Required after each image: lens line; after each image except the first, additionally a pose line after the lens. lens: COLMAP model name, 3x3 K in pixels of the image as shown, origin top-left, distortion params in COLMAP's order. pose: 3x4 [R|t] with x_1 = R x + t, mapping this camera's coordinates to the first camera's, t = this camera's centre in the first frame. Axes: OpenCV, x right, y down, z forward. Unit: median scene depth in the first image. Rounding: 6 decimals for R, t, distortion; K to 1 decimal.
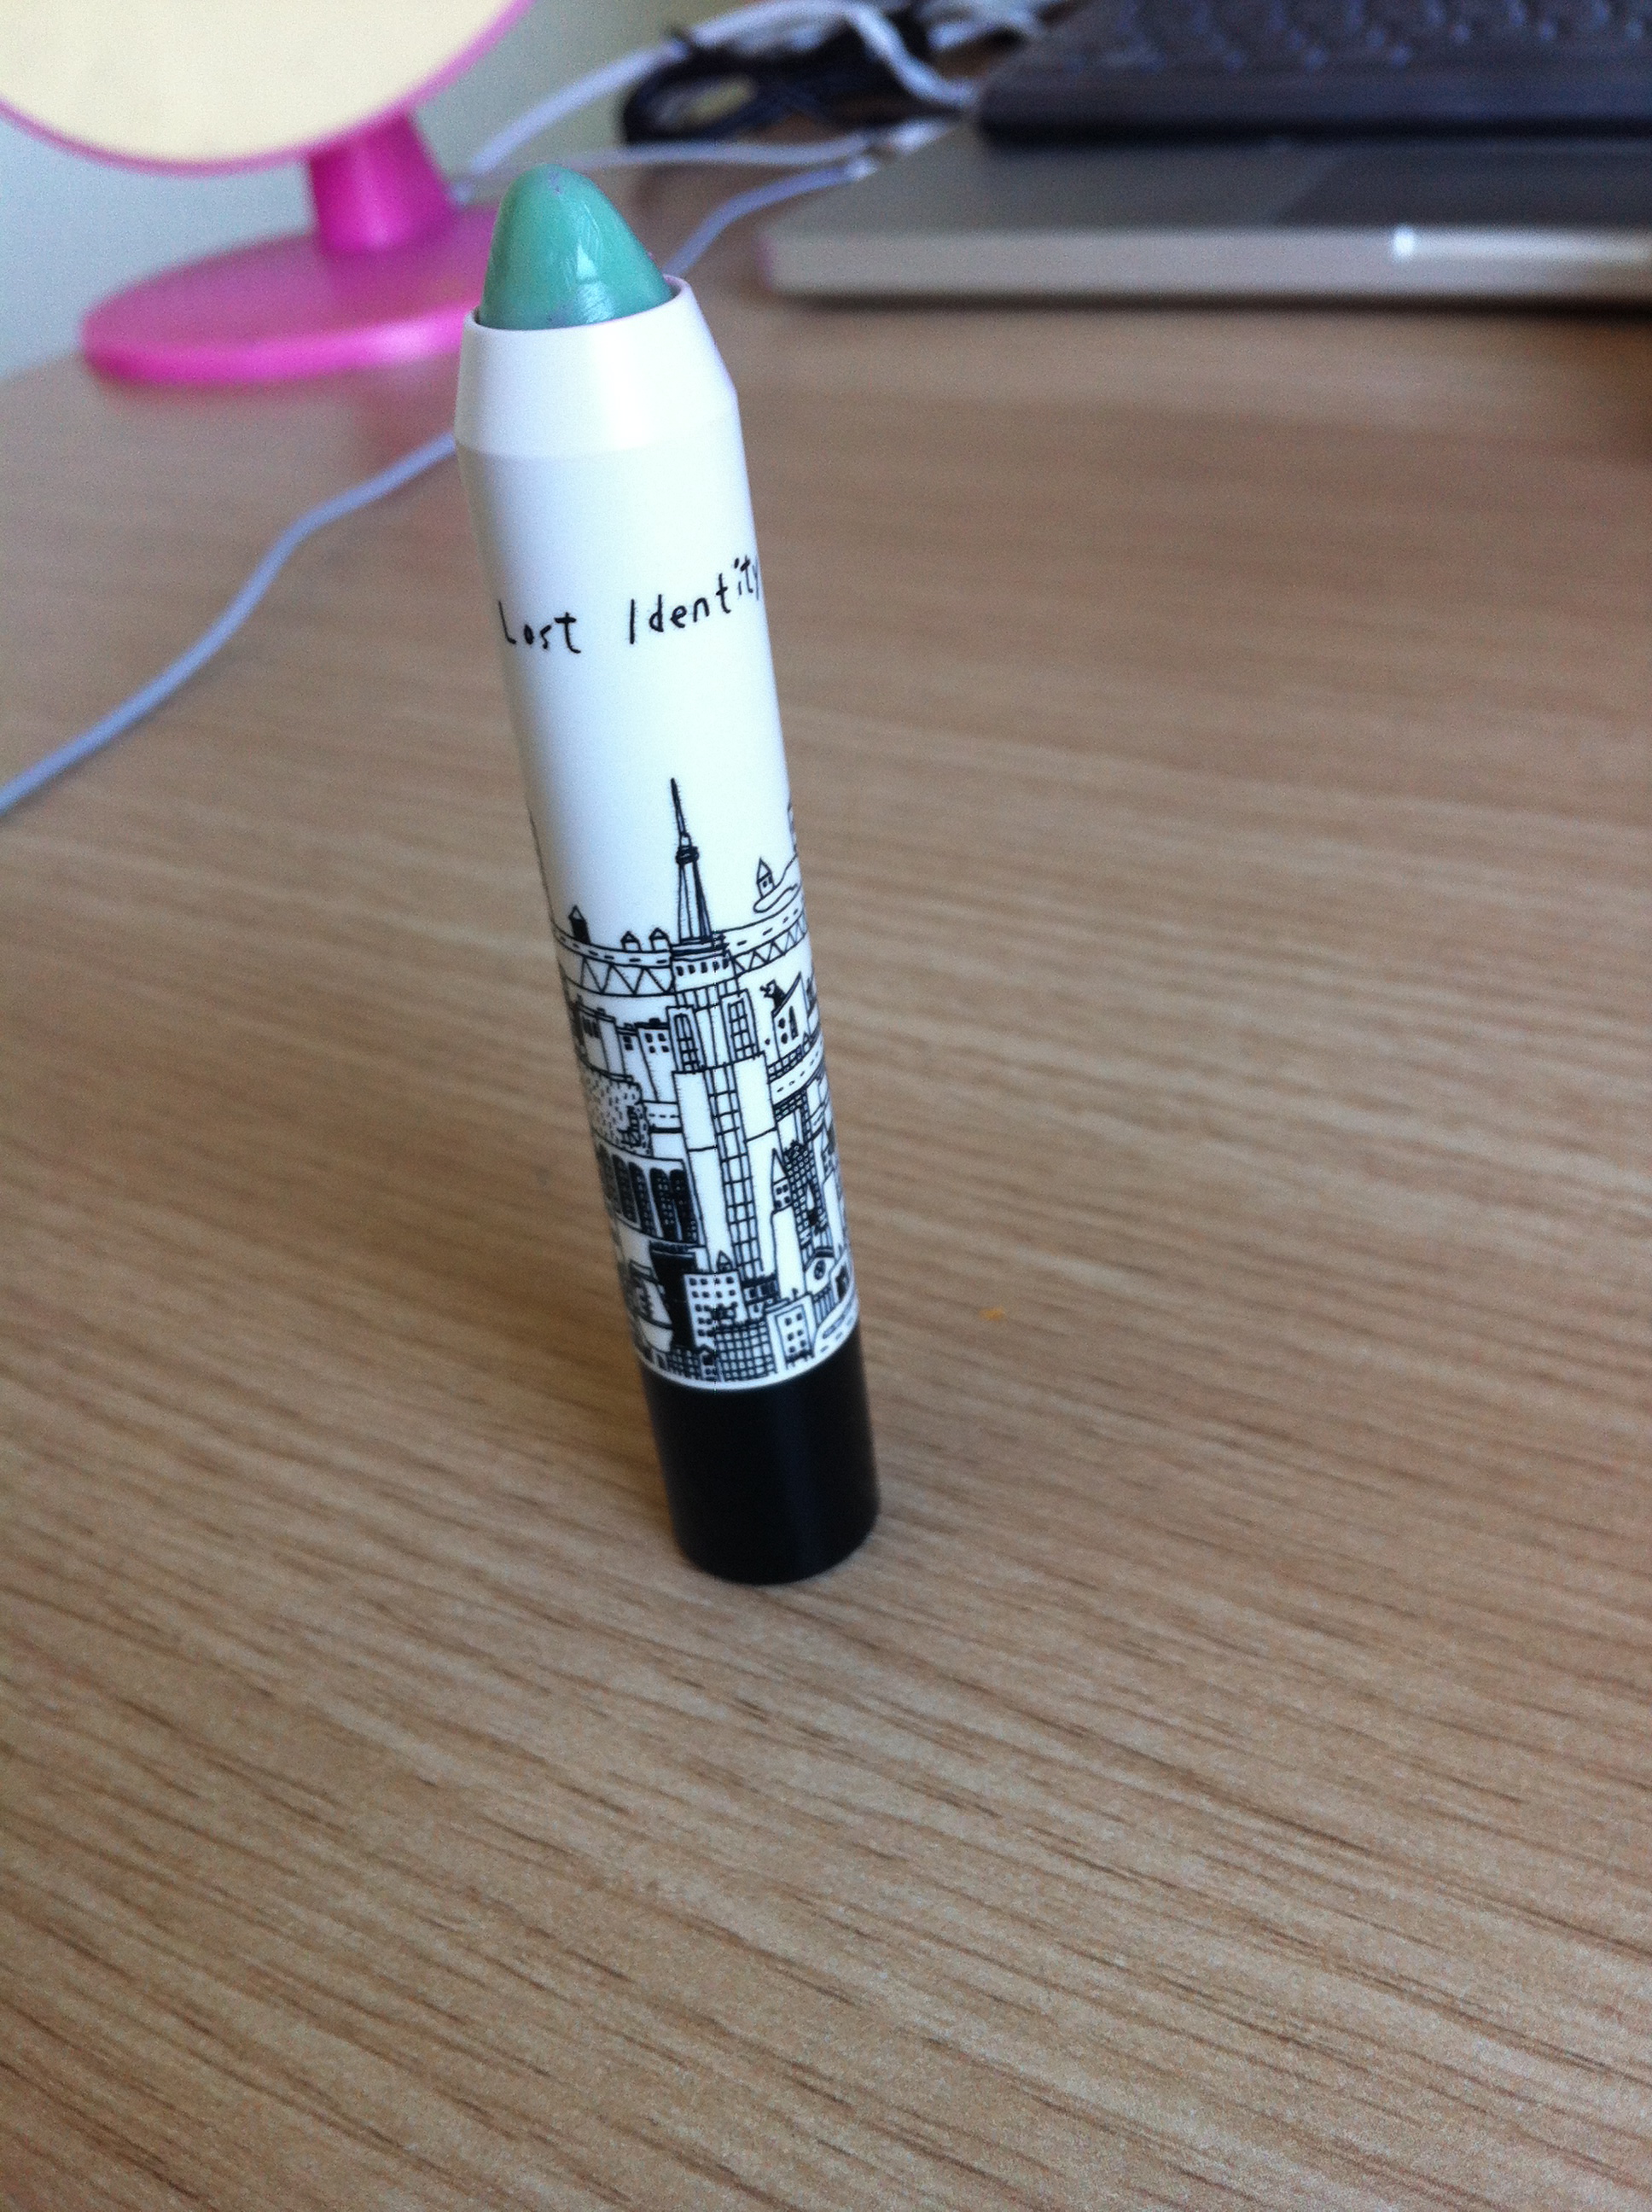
lens RADIAL K [[2194.6, 0, 823.8], [0, 2194.6, 1111.7], [0, 0, 1]] dist [-0.056791, 0.000000]
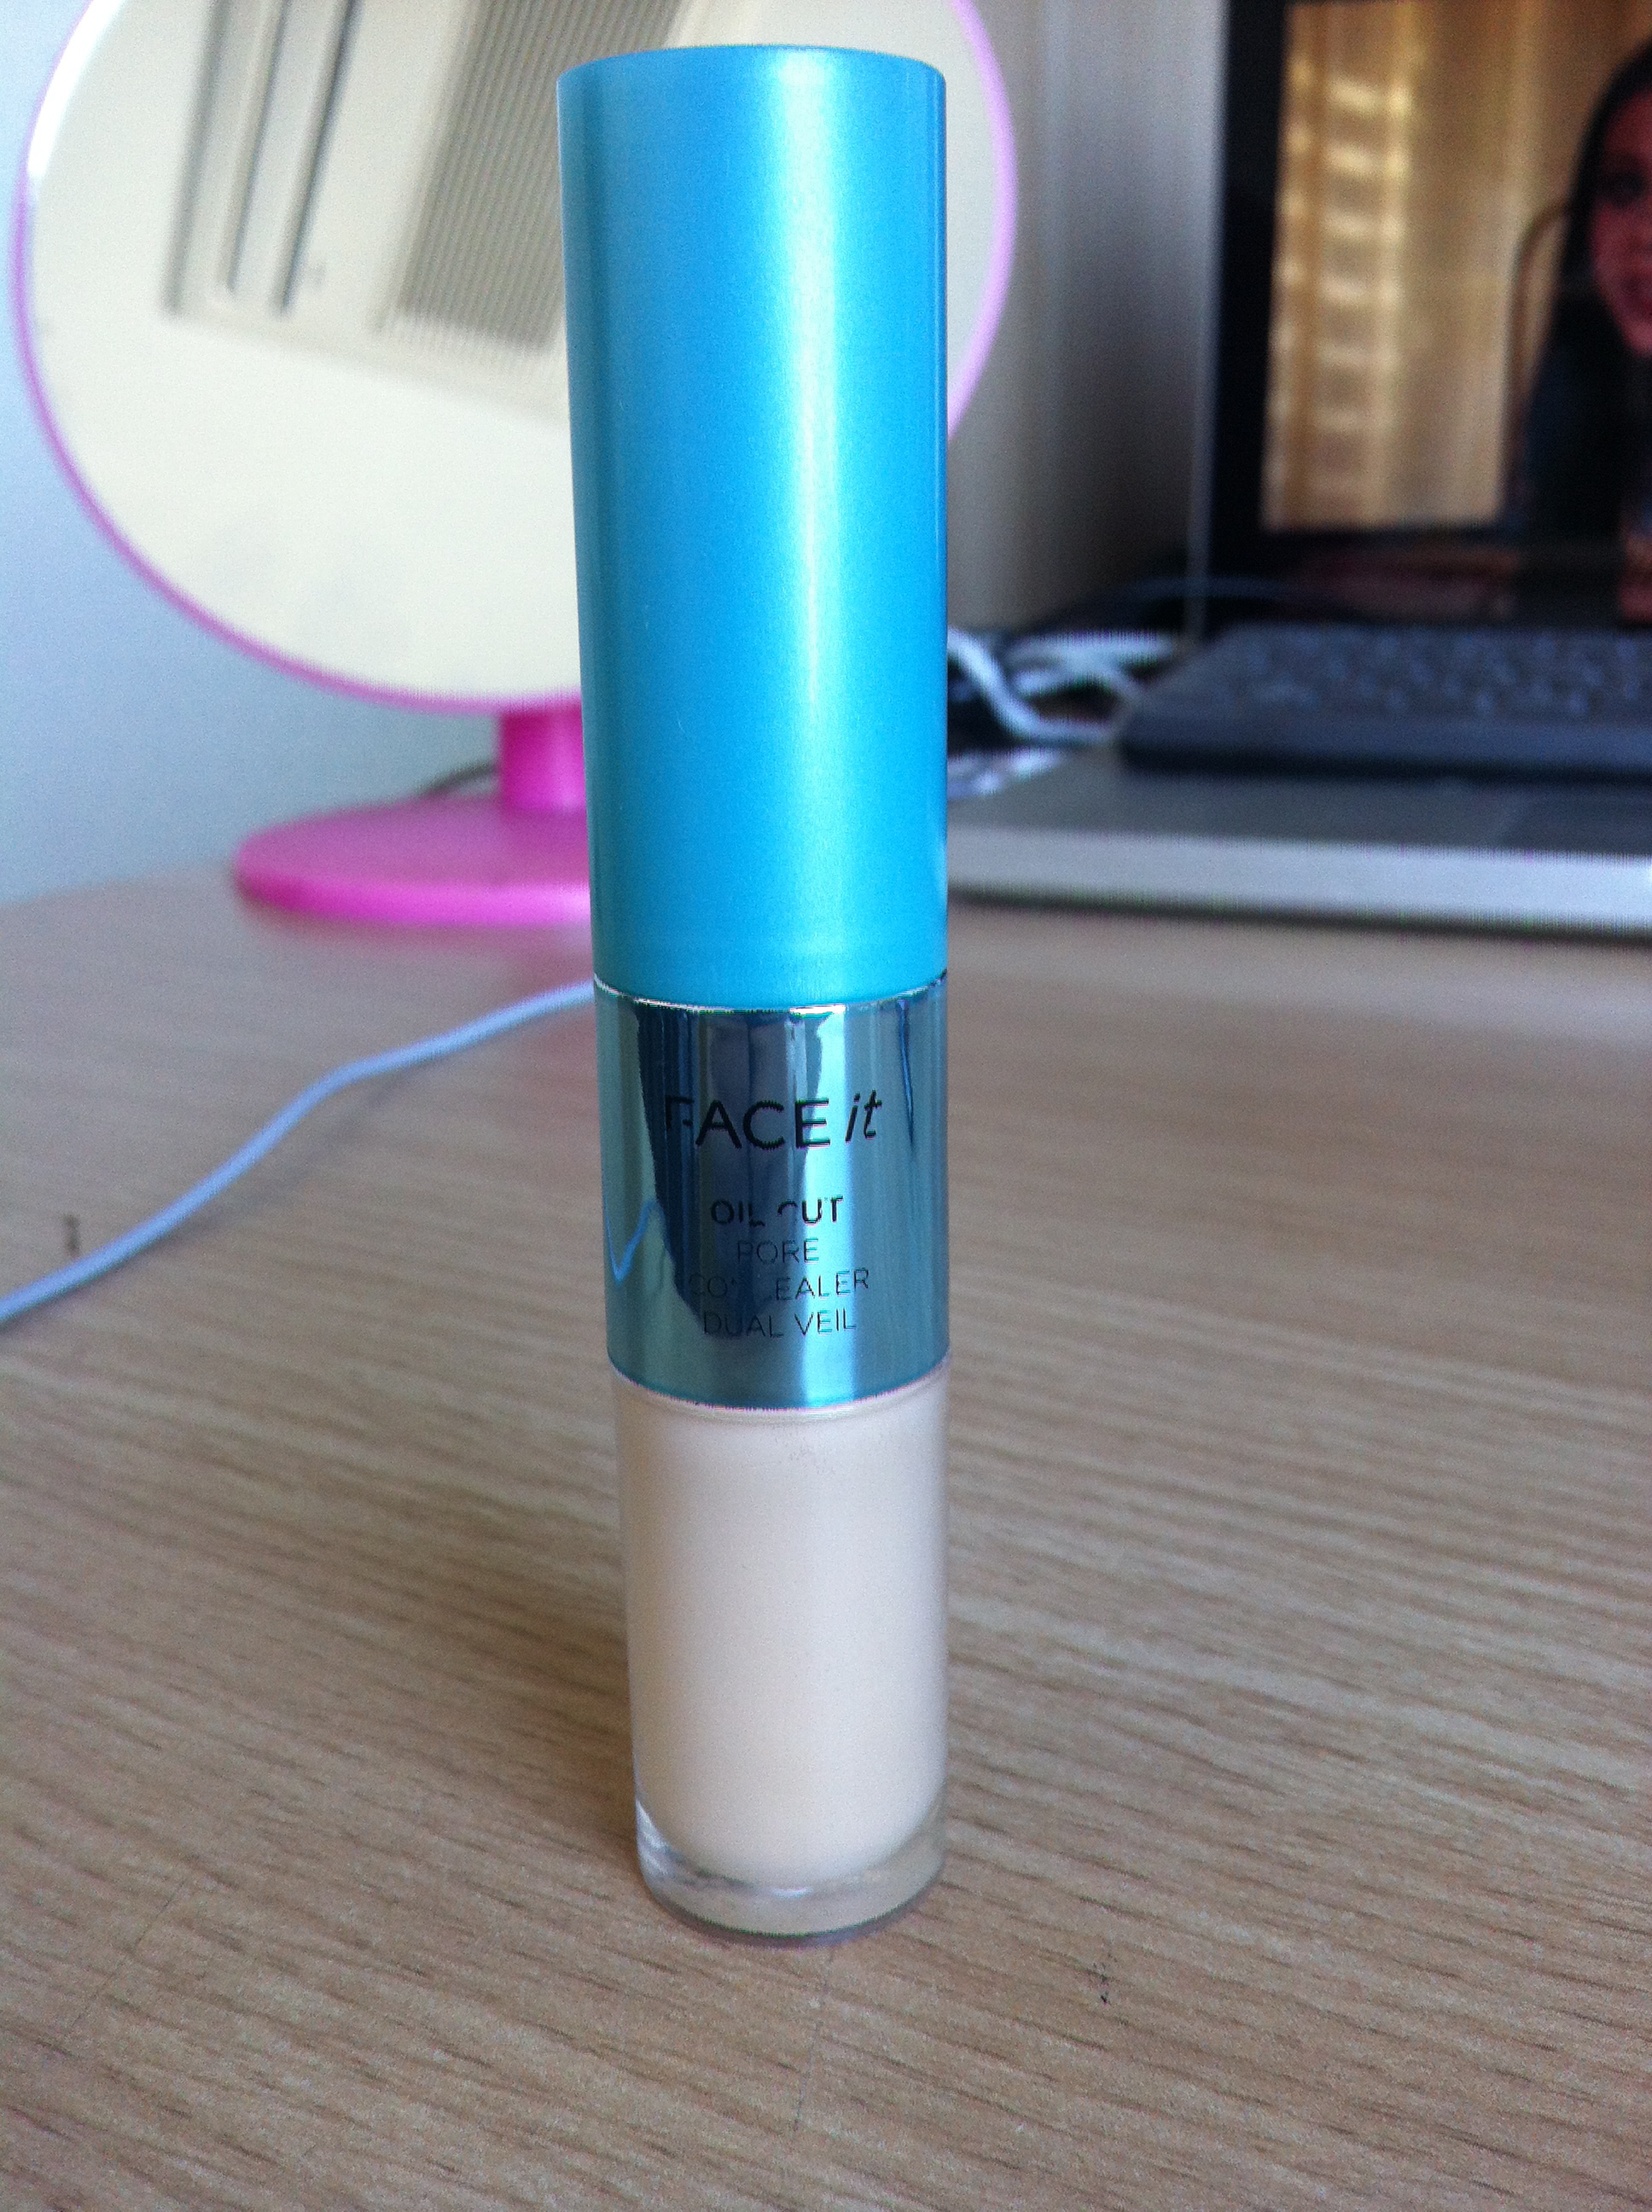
lens RADIAL K [[2194.6, 0, 818.6], [0, 2194.6, 1100.5], [0, 0, 1]] dist [-0.056791, 0.000000]
pose [[0.995327, 0.081057, 0.052484, -0.259171], [-0.061692, 0.951893, -0.300156, -0.018390], [-0.074289, 0.295515, 0.952445, 0.346870]]
